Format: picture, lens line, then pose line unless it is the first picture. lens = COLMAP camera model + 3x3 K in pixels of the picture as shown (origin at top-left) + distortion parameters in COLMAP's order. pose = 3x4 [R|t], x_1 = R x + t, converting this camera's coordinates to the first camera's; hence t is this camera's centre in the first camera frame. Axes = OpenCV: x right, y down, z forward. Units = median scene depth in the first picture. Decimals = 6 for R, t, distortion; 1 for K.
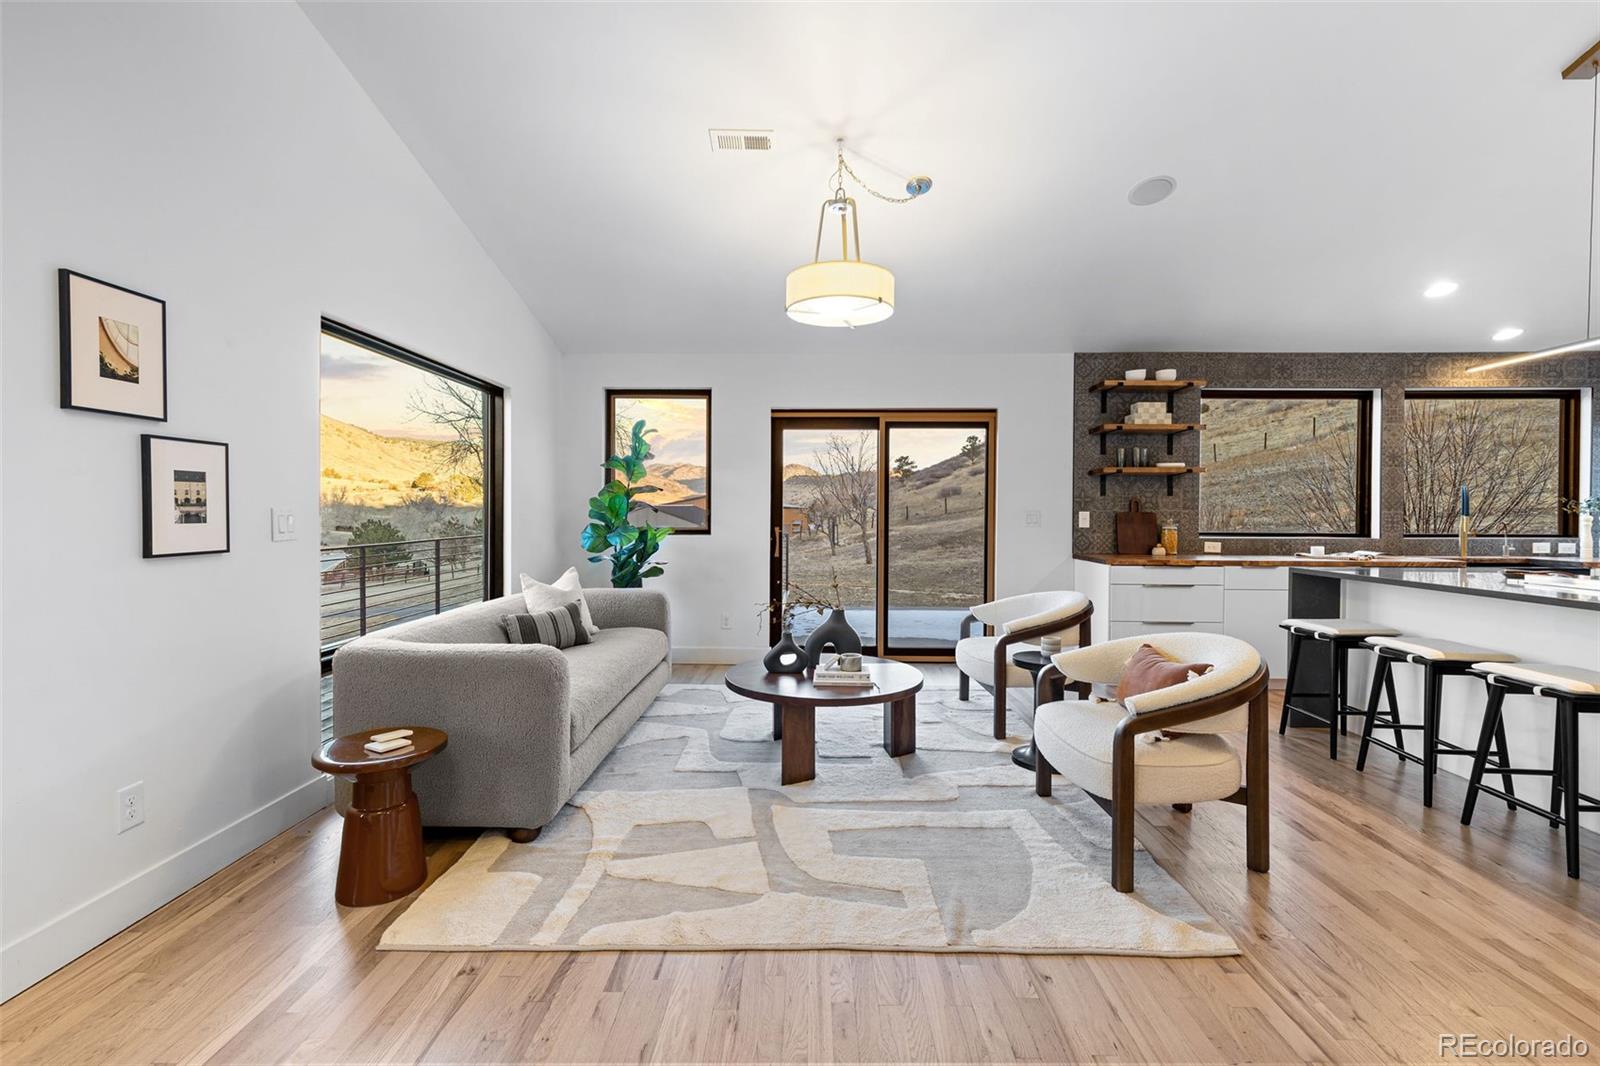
lens RADIAL K [[721.9, 0, 799.0], [0, 721.9, 521.9], [0, 0, 1]] dist [0.009821, -0.000768]
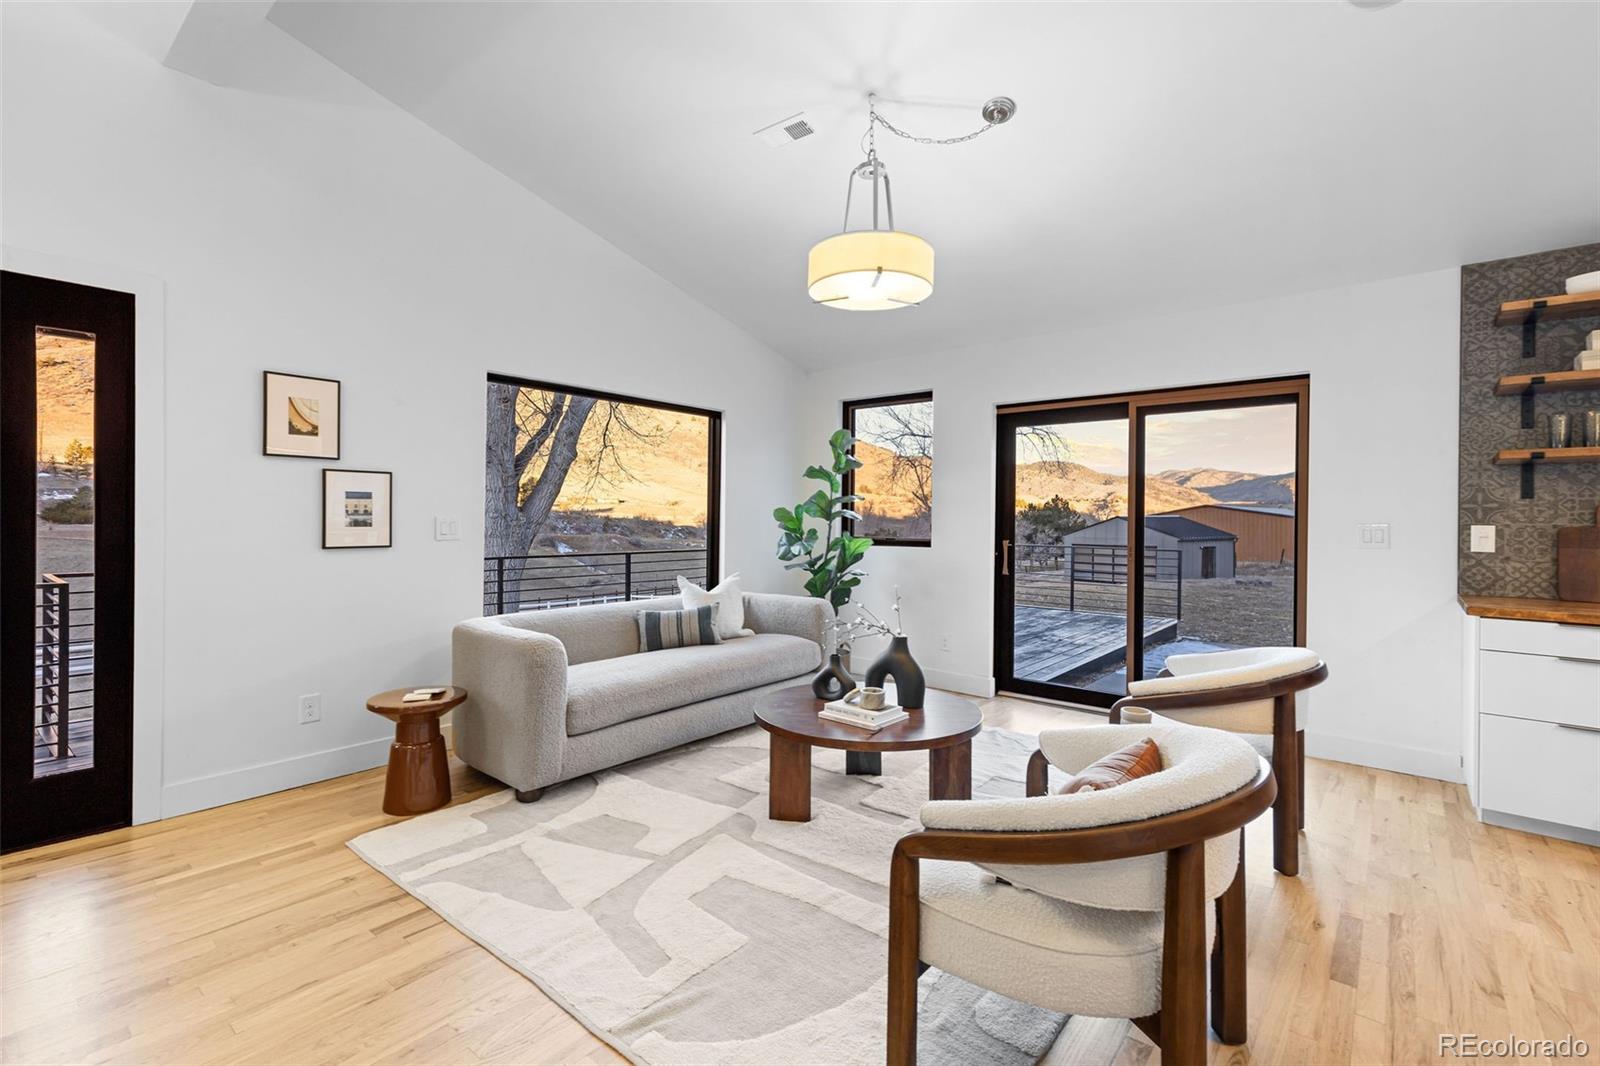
lens RADIAL K [[721.9, 0, 789.4], [0, 721.9, 521.4], [0, 0, 1]] dist [0.009821, -0.000768]
pose [[0.778080, 0.004977, -0.628145, 0.340479], [-0.014805, 0.999836, -0.010416, -0.002942], [0.627990, 0.017404, 0.778026, 0.173965]]
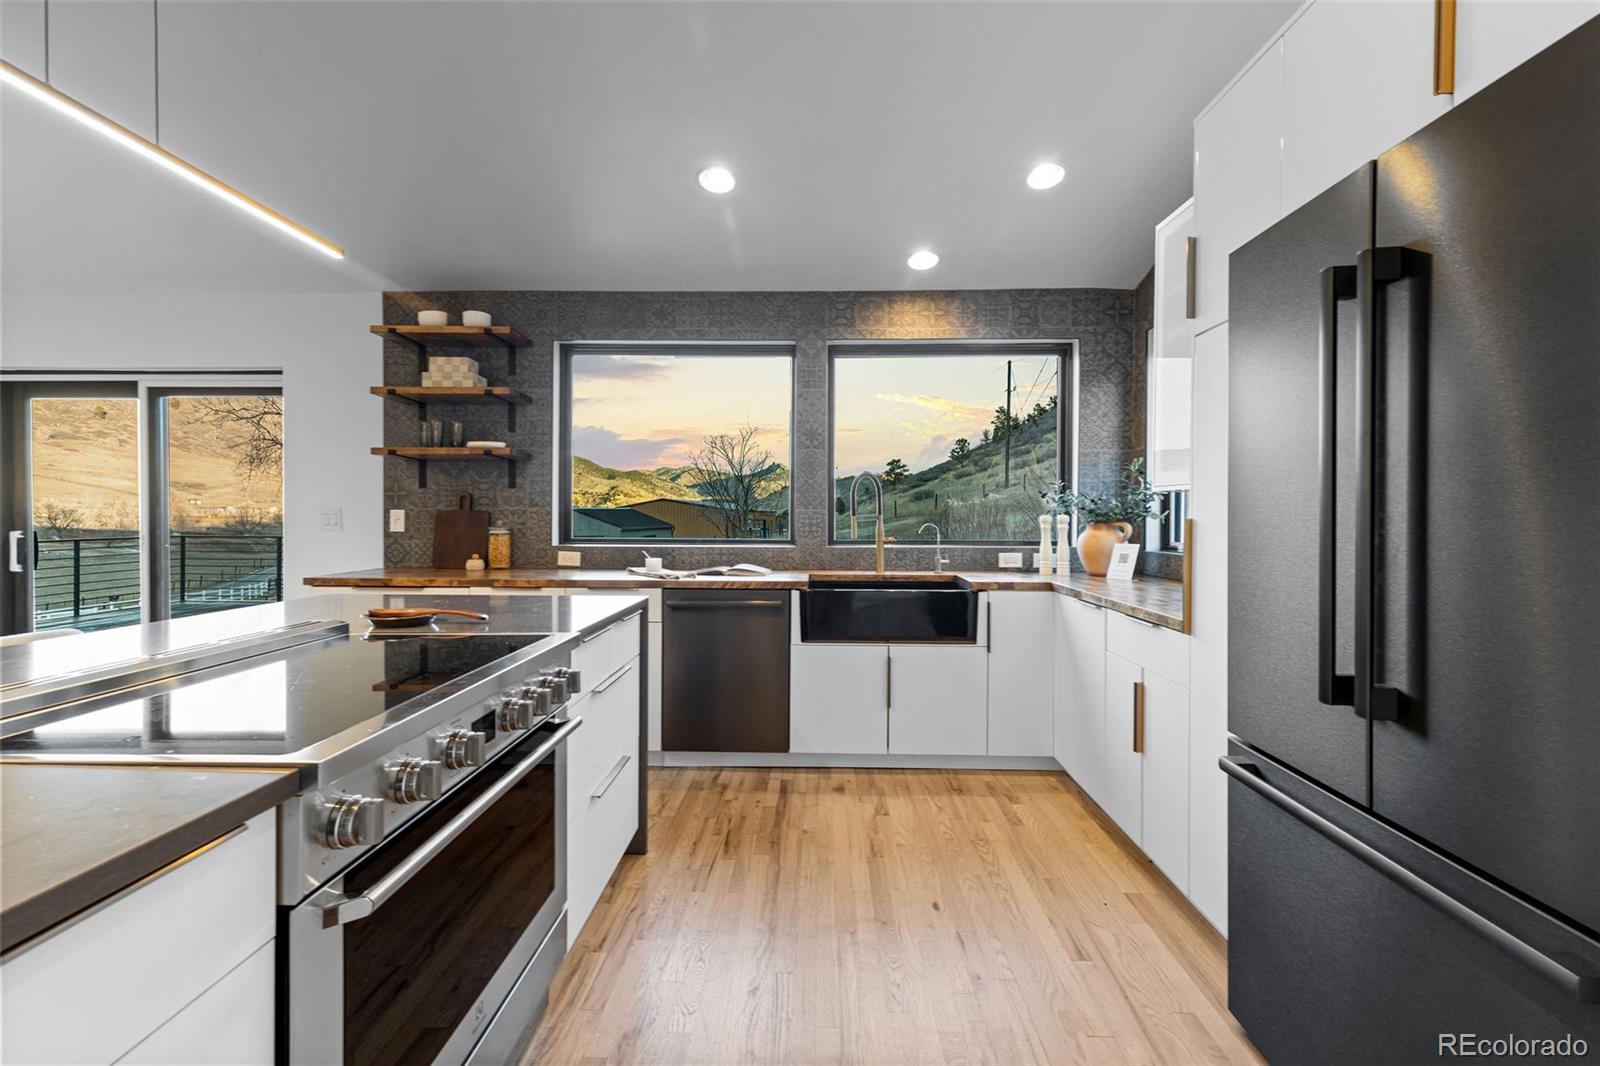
lens RADIAL K [[721.9, 0, 803.8], [0, 721.9, 524.2], [0, 0, 1]] dist [0.009821, -0.000768]
pose [[0.999967, 0.000033, -0.008101, 0.845834], [-0.000050, 0.999998, -0.002016, 0.001767], [0.008101, 0.002017, 0.999965, 0.286213]]
